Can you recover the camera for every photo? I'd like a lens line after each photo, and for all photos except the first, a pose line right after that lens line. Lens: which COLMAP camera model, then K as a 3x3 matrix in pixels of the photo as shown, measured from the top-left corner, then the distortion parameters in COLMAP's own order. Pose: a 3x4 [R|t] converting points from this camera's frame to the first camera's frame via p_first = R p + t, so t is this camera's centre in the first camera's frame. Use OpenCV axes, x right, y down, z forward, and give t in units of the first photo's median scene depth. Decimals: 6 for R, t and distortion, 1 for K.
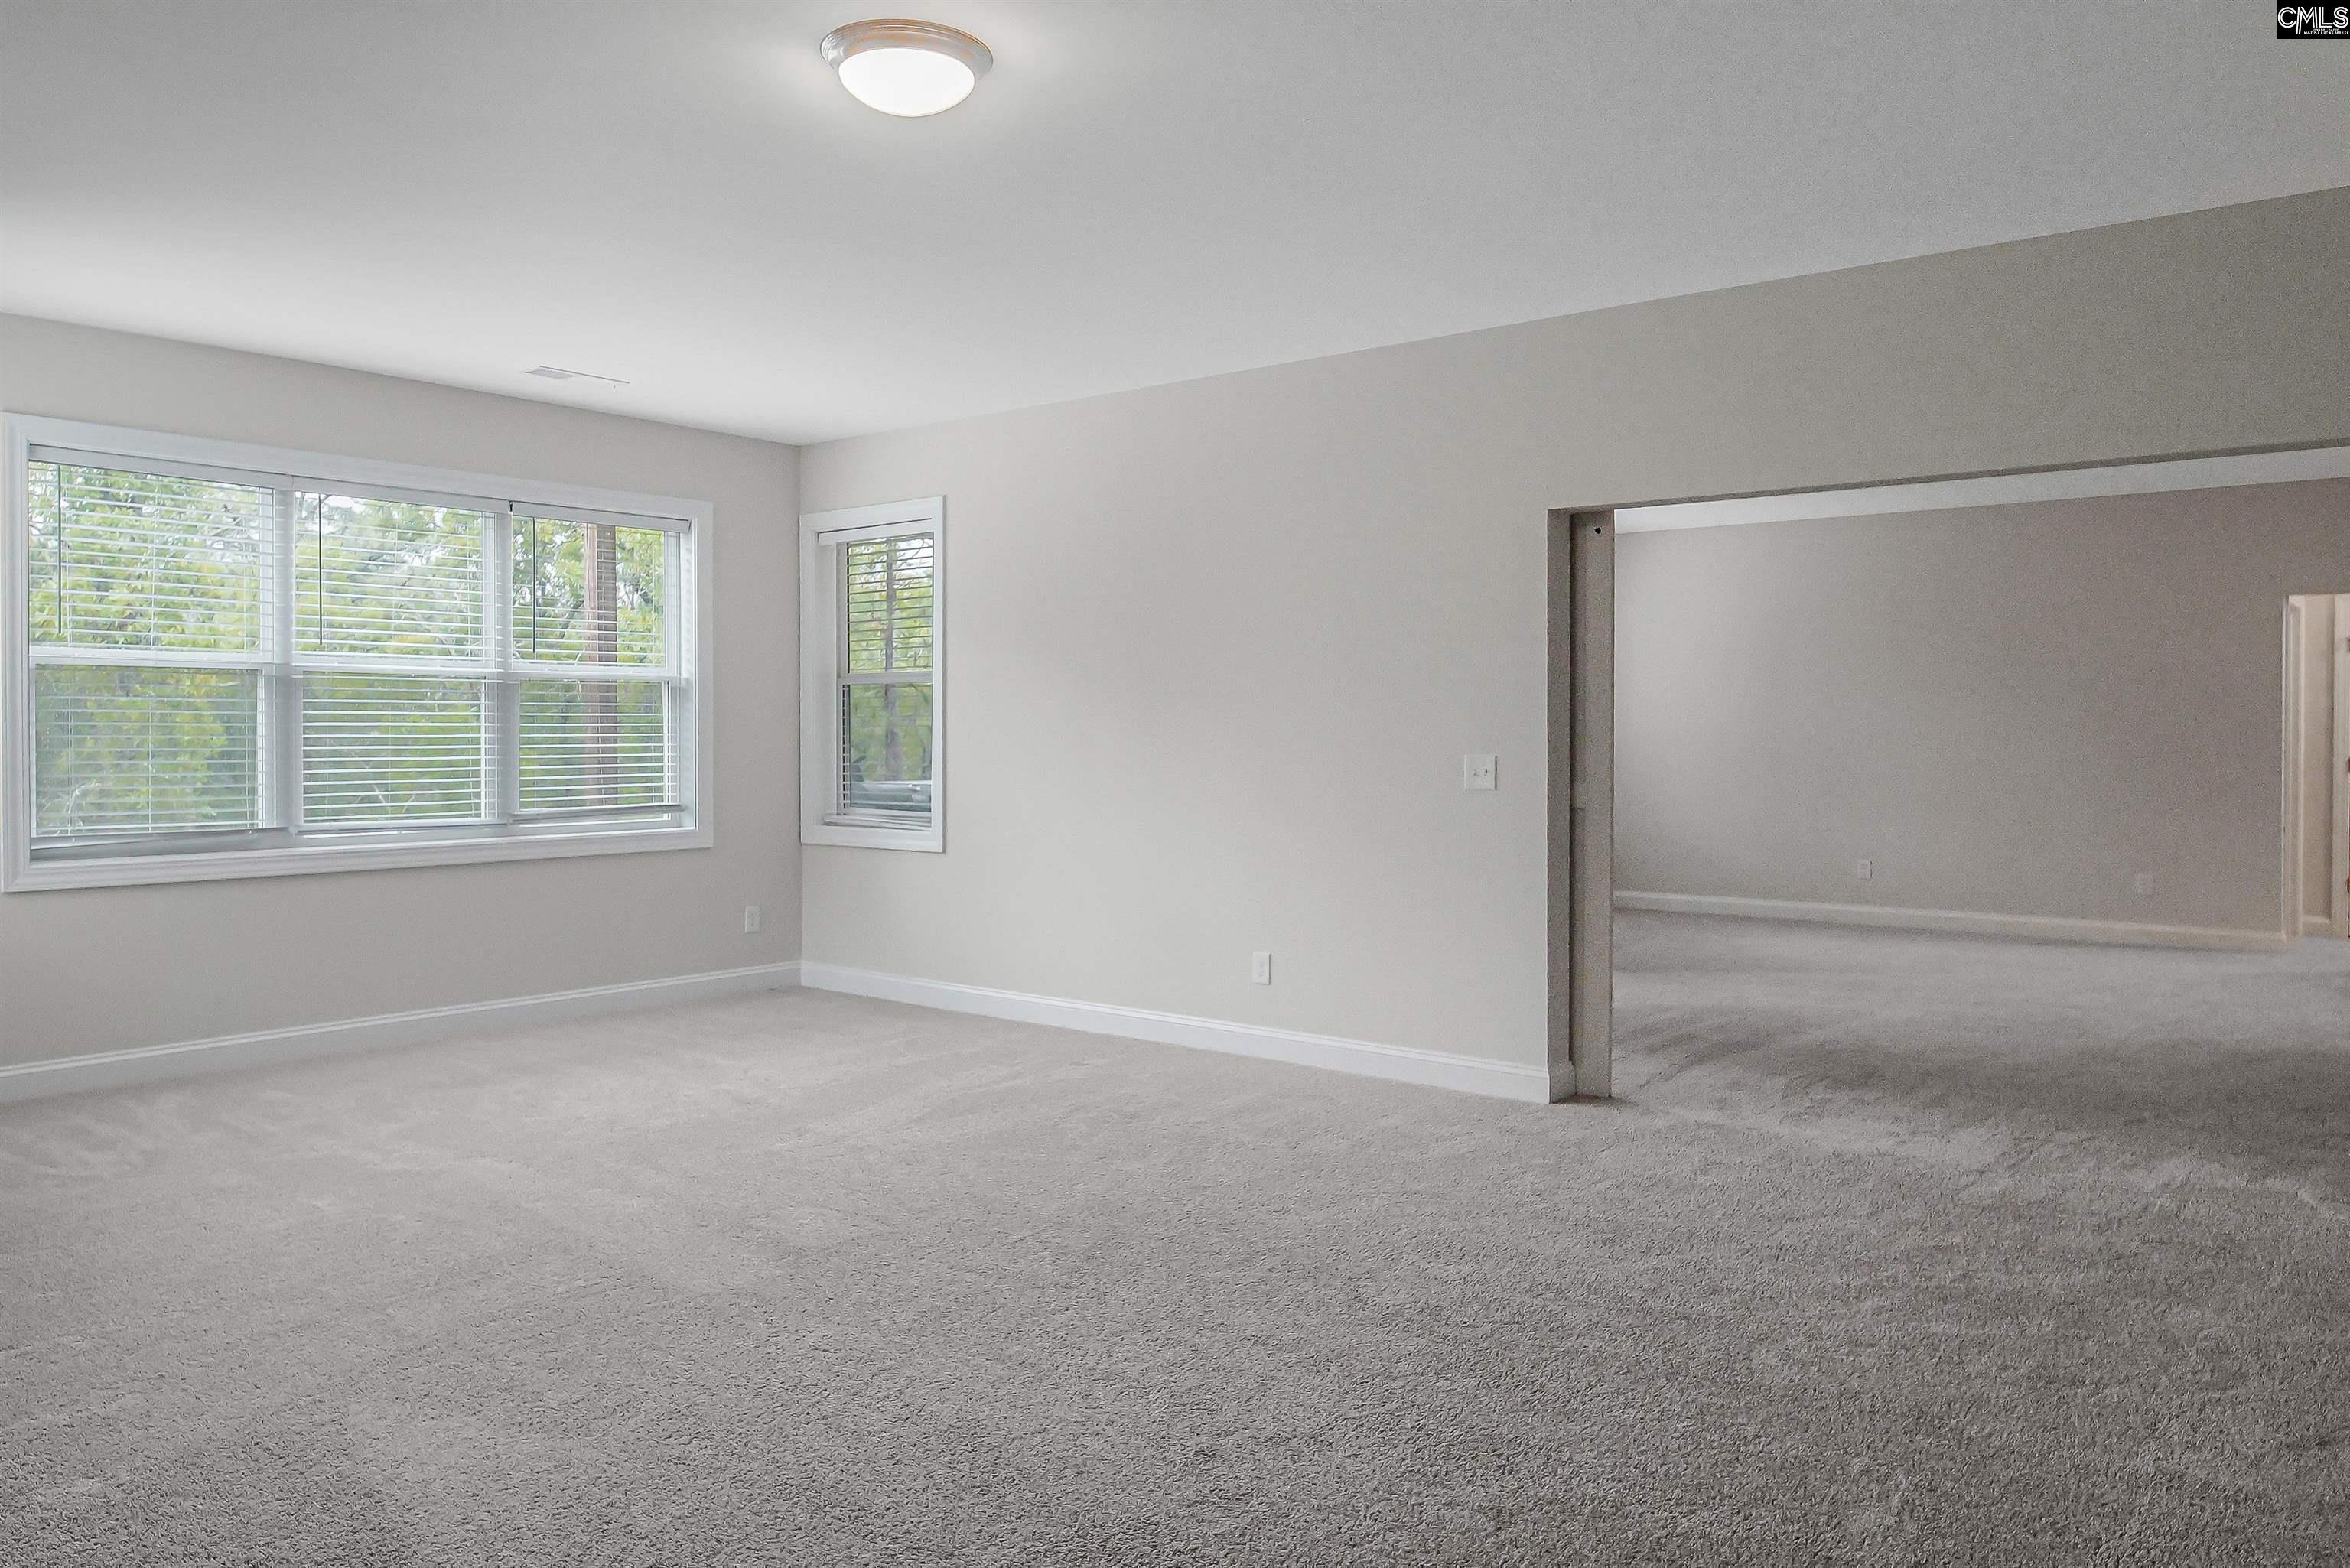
lens RADIAL K [[1616.9, 0, 1175.0], [0, 1616.9, 784.0], [0, 0, 1]] dist [-0.004411, -0.001343]
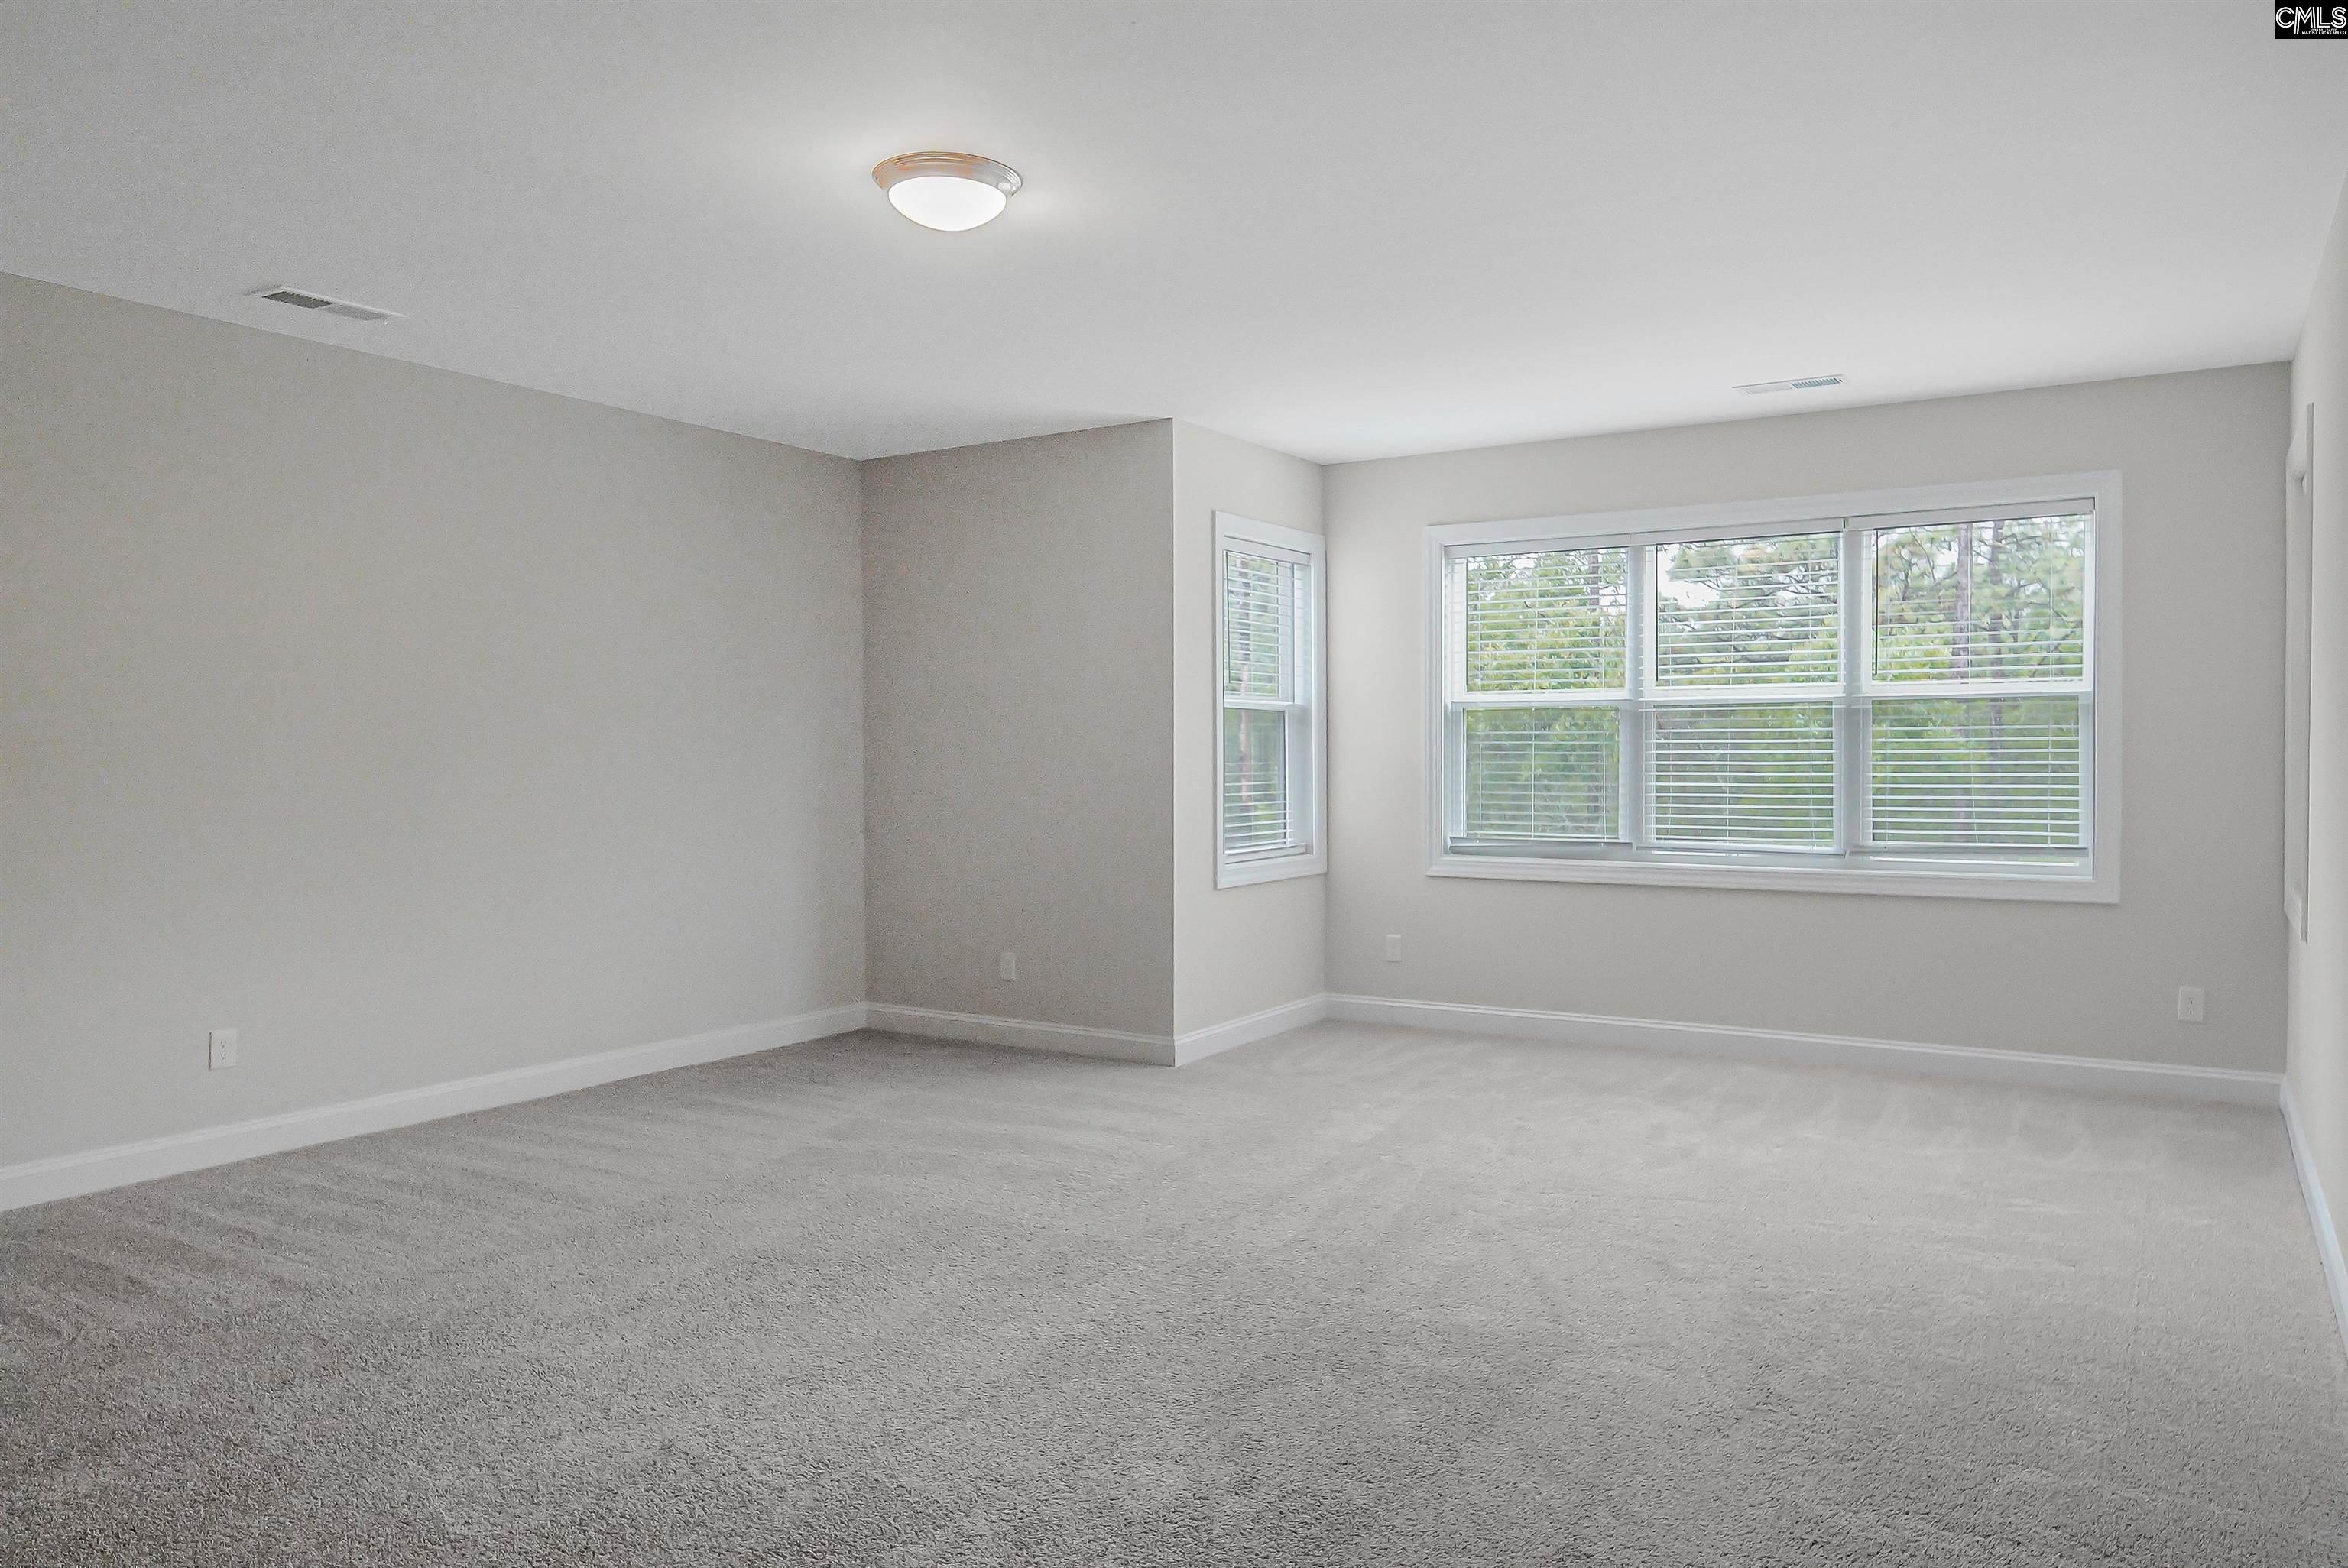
lens RADIAL K [[1615.5, 0, 1174.0], [0, 1615.5, 784.0], [0, 0, 1]] dist [-0.004411, -0.001343]
pose [[0.140037, 0.013303, -0.990057, 0.472903], [-0.032383, 0.999436, 0.008849, -0.012598], [0.989617, 0.030821, 0.140389, 0.462405]]
